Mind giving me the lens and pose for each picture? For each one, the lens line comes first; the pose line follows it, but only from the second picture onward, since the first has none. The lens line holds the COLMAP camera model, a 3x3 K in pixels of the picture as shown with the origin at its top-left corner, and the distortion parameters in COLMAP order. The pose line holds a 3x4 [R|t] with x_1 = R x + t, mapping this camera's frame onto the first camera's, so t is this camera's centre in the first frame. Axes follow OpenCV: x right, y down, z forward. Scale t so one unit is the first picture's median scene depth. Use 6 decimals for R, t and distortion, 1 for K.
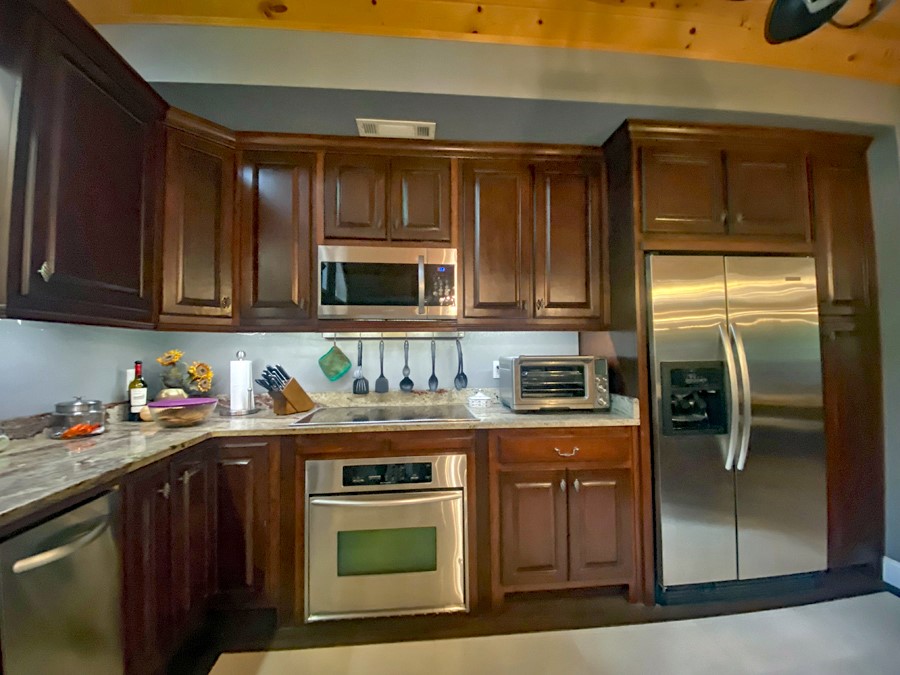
lens RADIAL K [[371.0, 0, 447.2], [0, 371.0, 335.9], [0, 0, 1]] dist [0.011124, -0.016521]
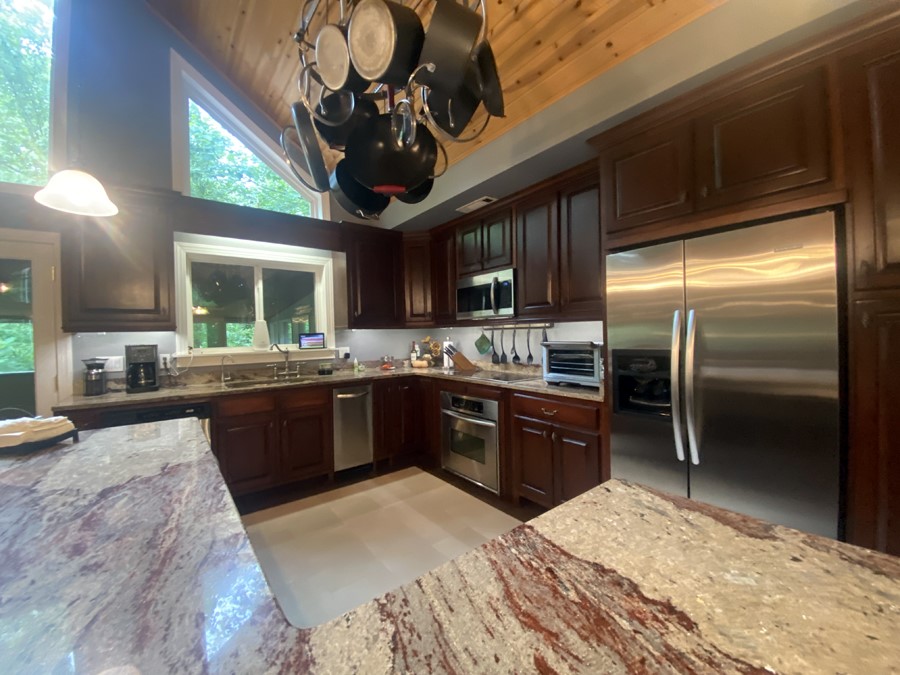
lens RADIAL K [[371.0, 0, 447.2], [0, 371.0, 335.9], [0, 0, 1]] dist [0.011124, -0.016521]
pose [[0.536842, 0.001644, -0.843681, 1.128483], [0.037603, 0.998958, 0.025873, -0.013955], [0.842844, -0.045614, 0.536221, -0.032716]]
